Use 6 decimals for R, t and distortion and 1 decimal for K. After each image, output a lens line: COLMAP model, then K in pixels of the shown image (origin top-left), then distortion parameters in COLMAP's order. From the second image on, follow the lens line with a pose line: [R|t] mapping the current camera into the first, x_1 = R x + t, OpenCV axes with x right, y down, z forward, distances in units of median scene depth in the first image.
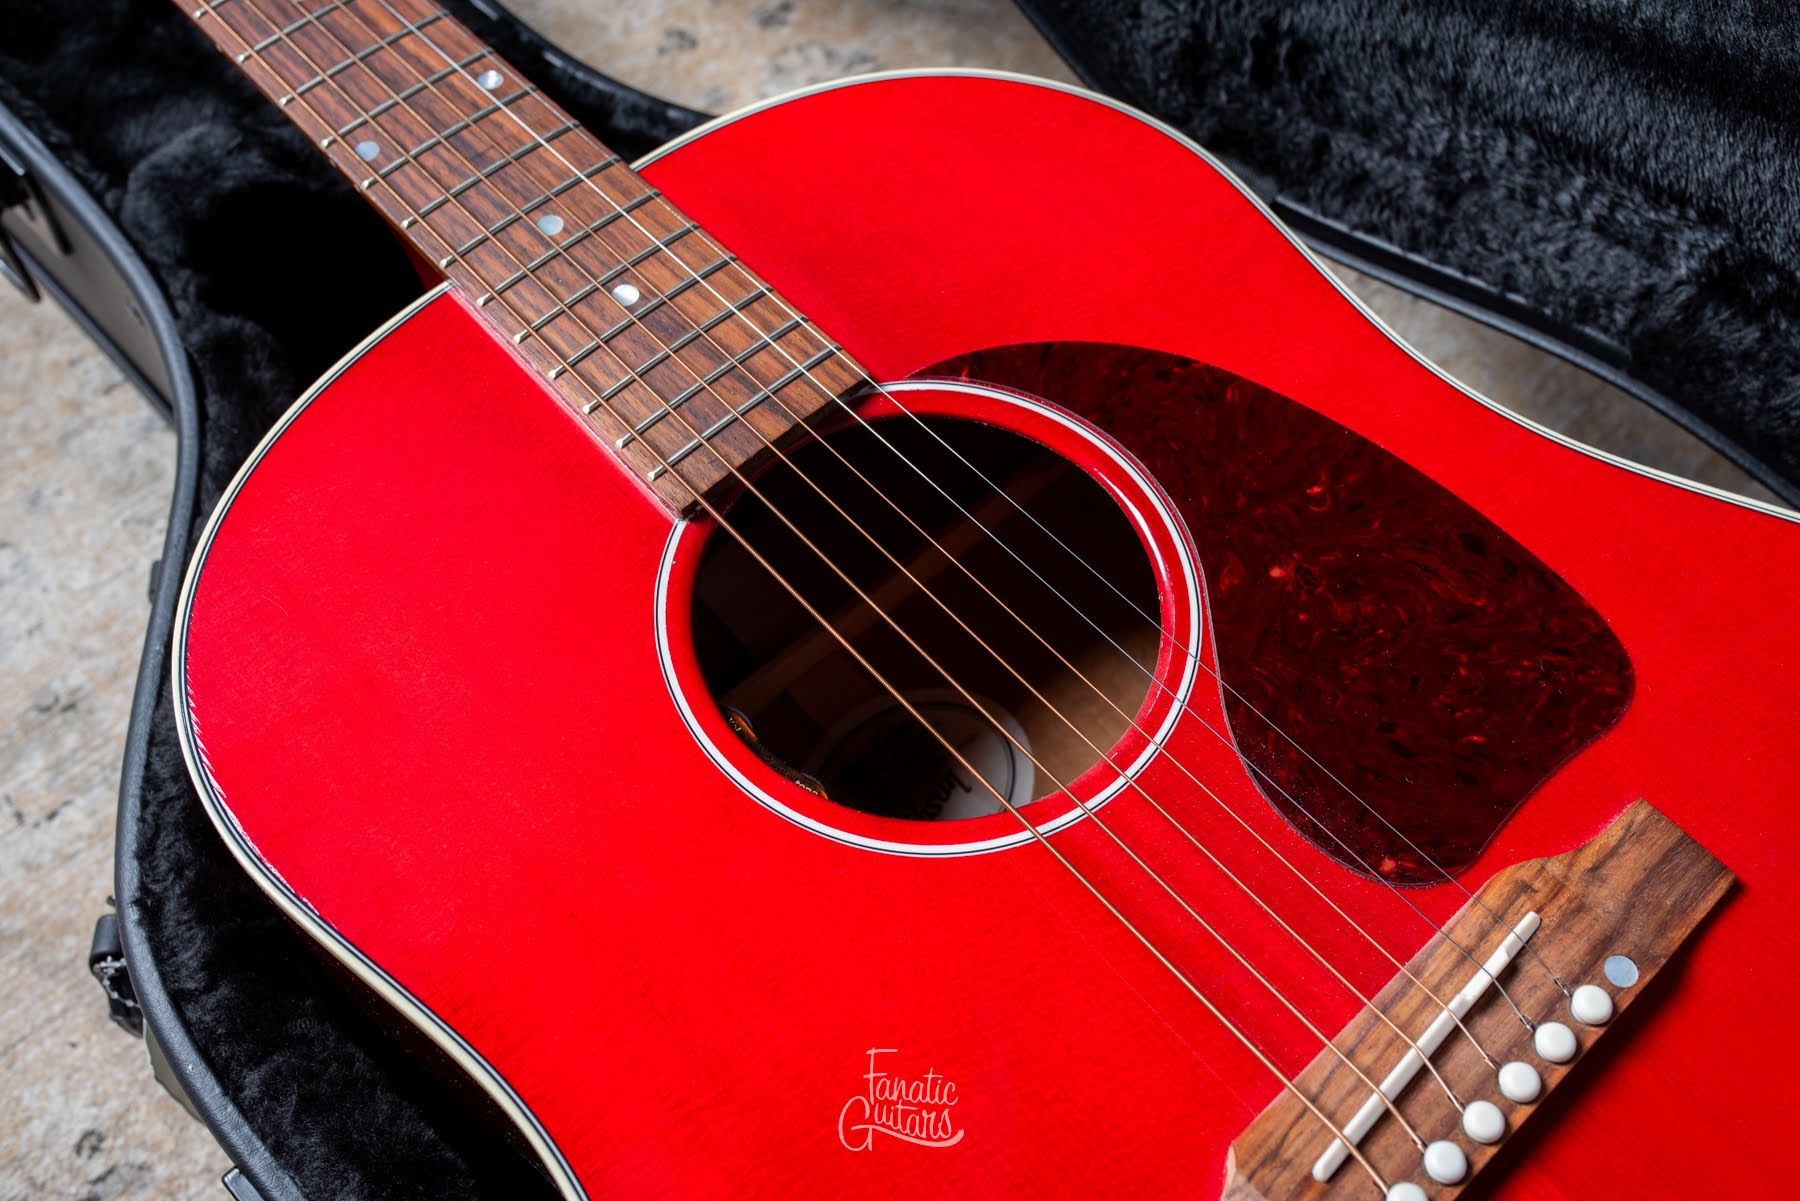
lens RADIAL K [[1830.0, 0, 895.9], [0, 1830.0, 597.4], [0, 0, 1]] dist [-0.041725, 0.000000]
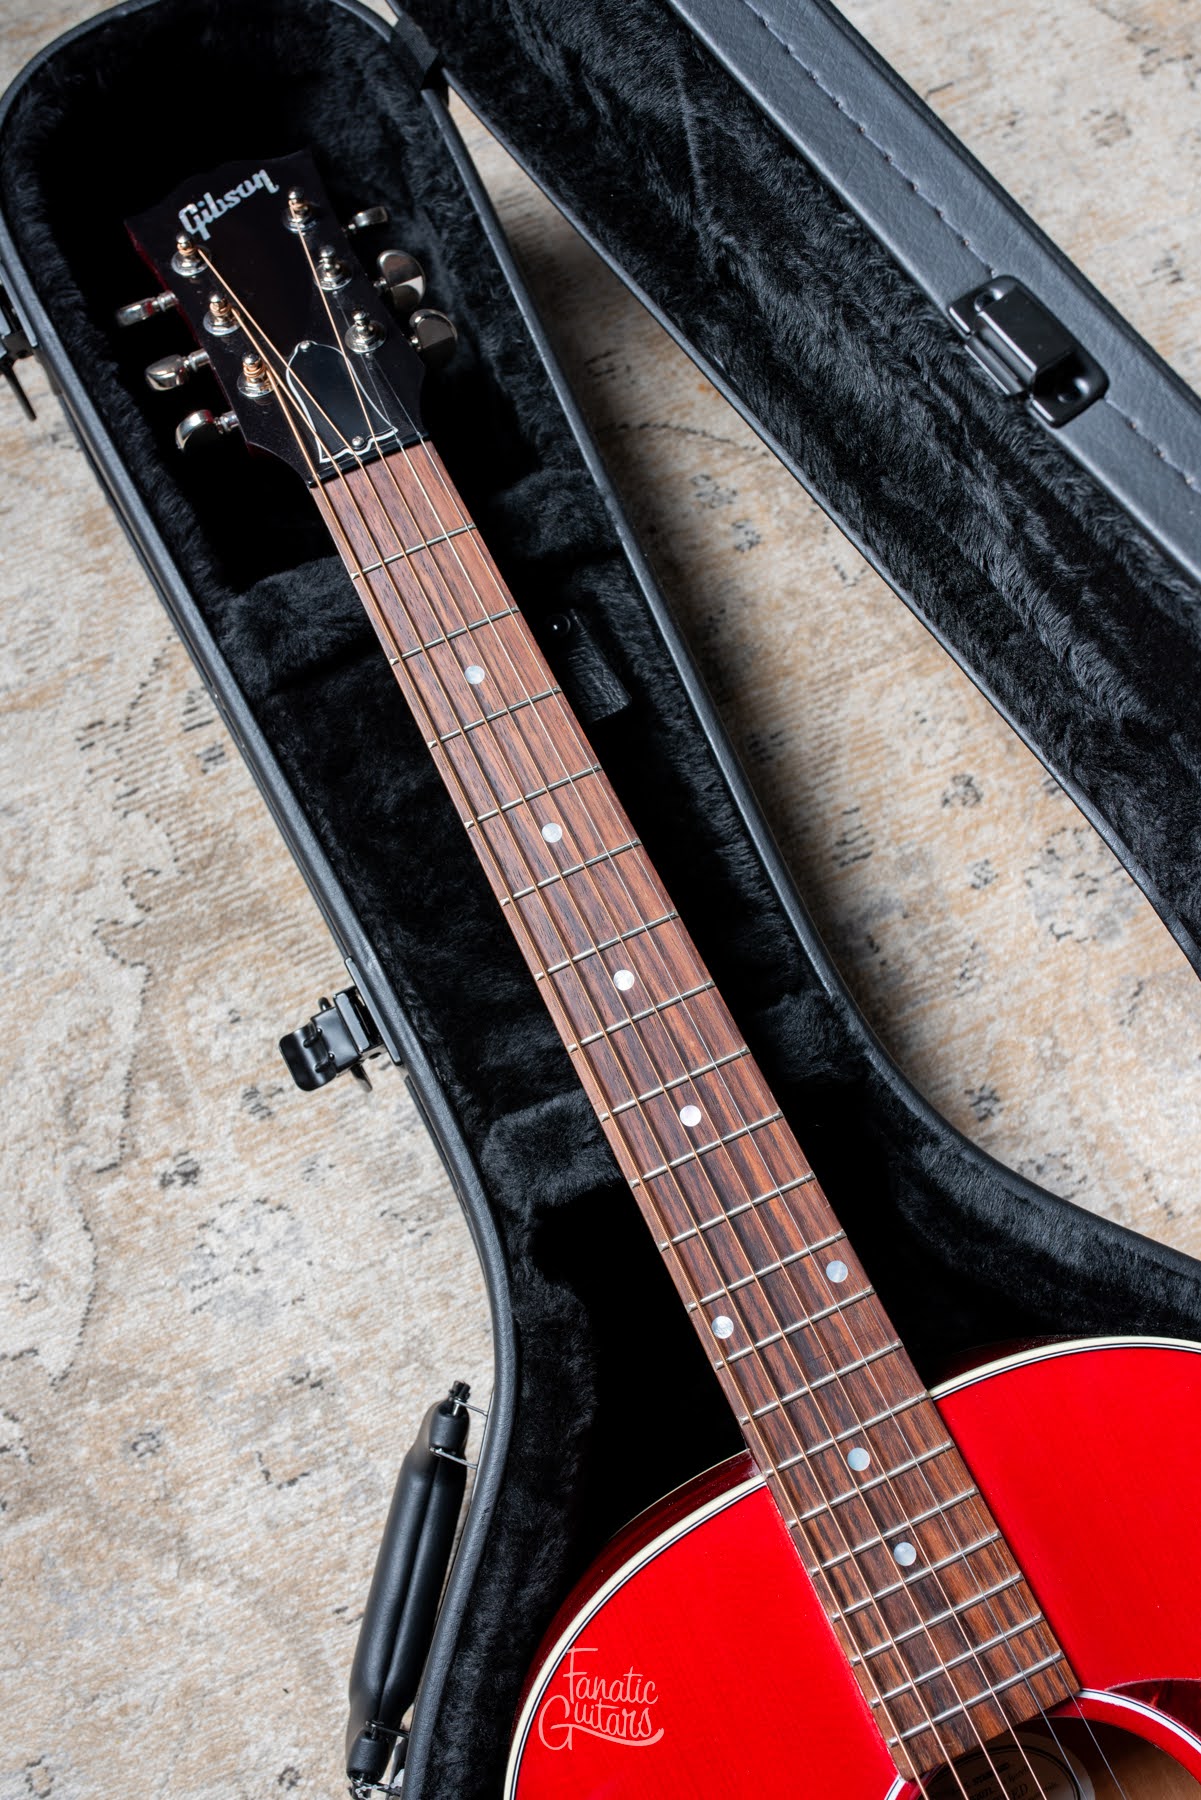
lens RADIAL K [[1850.9, 0, 574.0], [0, 1850.9, 942.4], [0, 0, 1]] dist [-0.038713, 0.000000]
pose [[0.953921, 0.286213, -0.090095, -0.350439], [-0.247358, 0.920057, 0.303823, -0.814125], [0.169851, -0.267538, 0.948459, -0.066906]]
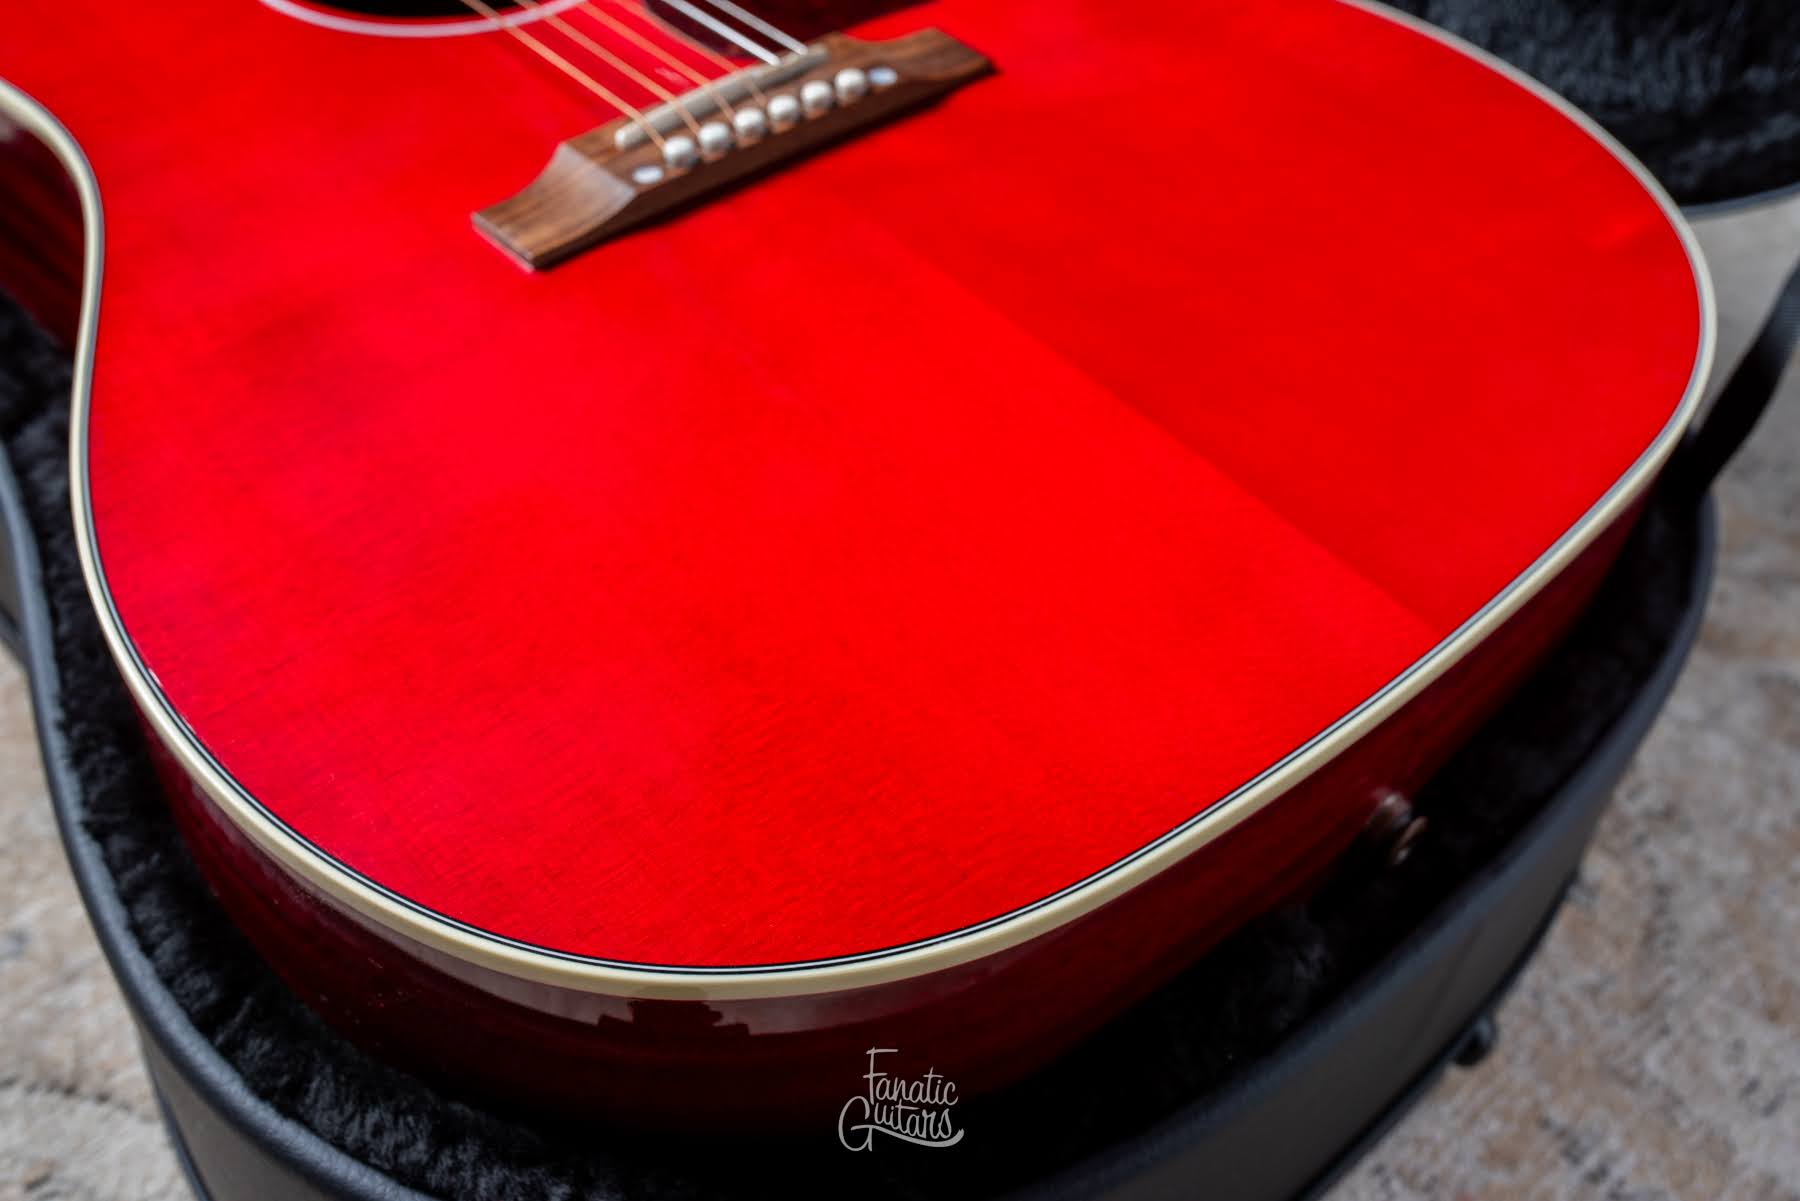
lens RADIAL K [[1830.0, 0, 887.8], [0, 1830.0, 594.8], [0, 0, 1]] dist [-0.041725, 0.000000]
pose [[0.999544, 0.024435, 0.017763, 0.297726], [-0.019395, 0.969880, -0.242809, 0.696604], [-0.023161, 0.242353, 0.969912, -0.170109]]
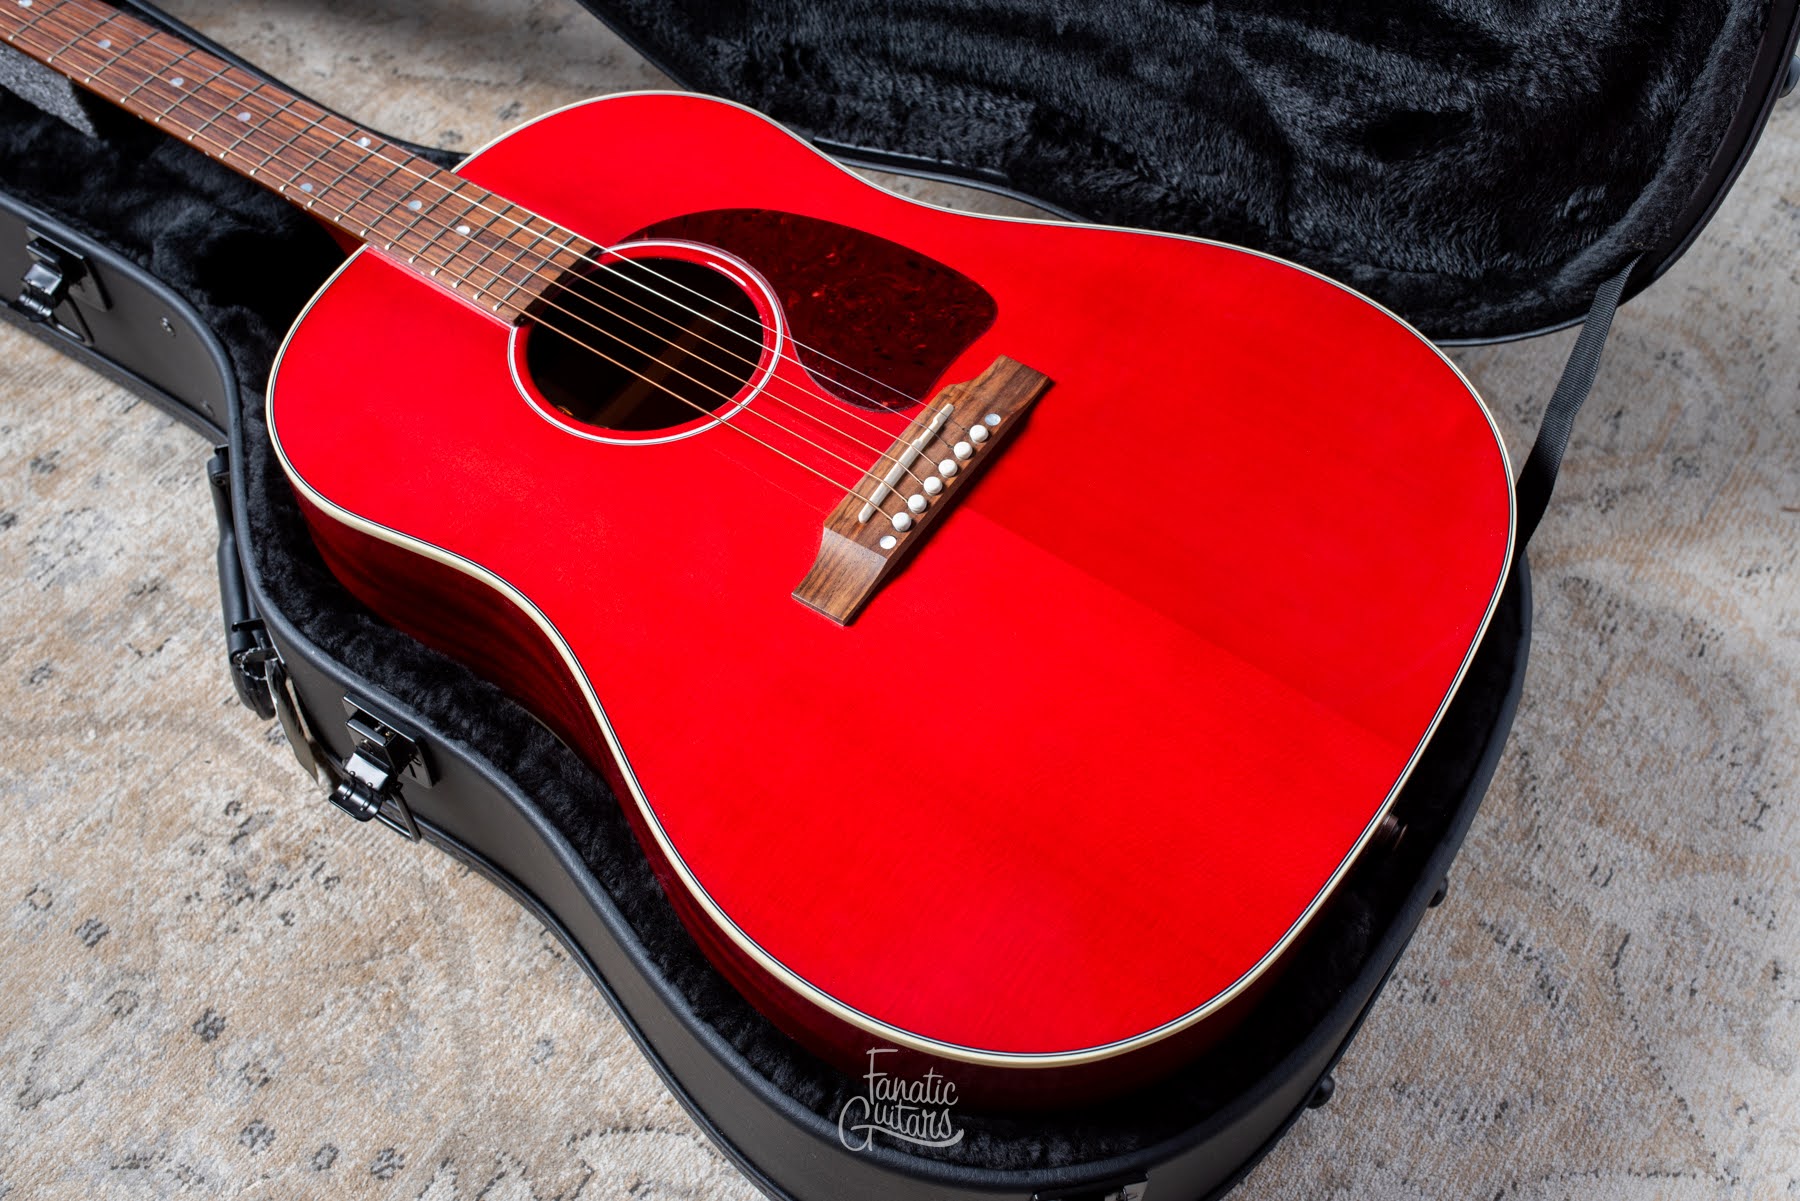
lens RADIAL K [[1830.0, 0, 926.5], [0, 1830.0, 603.1], [0, 0, 1]] dist [-0.041725, 0.000000]
pose [[0.972723, -0.202645, 0.112892, 0.028066], [0.209759, 0.976202, -0.055054, 0.396752], [-0.099049, 0.077232, 0.992081, -0.850174]]
